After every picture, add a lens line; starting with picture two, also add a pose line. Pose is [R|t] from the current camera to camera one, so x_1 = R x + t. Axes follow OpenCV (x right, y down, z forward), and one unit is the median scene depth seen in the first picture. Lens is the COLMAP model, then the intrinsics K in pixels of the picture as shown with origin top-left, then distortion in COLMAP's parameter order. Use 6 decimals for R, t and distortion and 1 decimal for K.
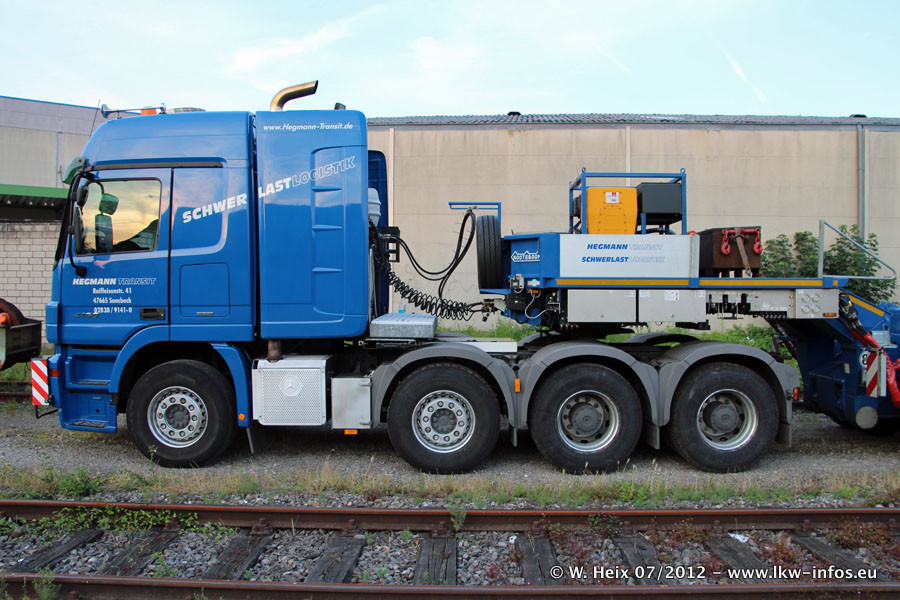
lens RADIAL K [[759.8, 0, 450.0], [0, 759.8, 300.0], [0, 0, 1]] dist [-0.169911, 0.131569]
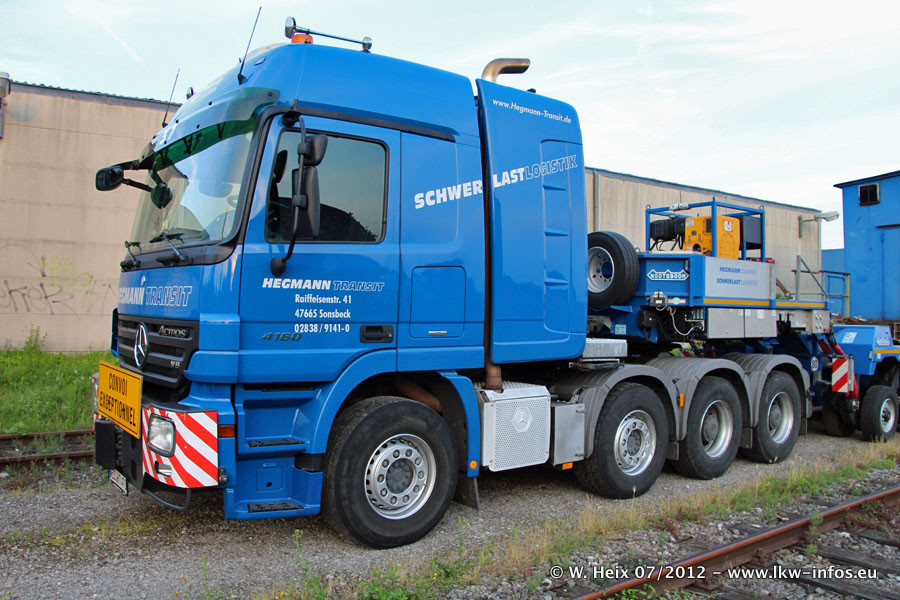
lens RADIAL K [[759.8, 0, 450.0], [0, 759.8, 300.0], [0, 0, 1]] dist [-0.169911, 0.131569]
pose [[0.782995, 0.021737, 0.621649, -0.790355], [-0.008111, 0.999661, -0.024738, 0.004158], [-0.621976, 0.014328, 0.782906, 0.397611]]
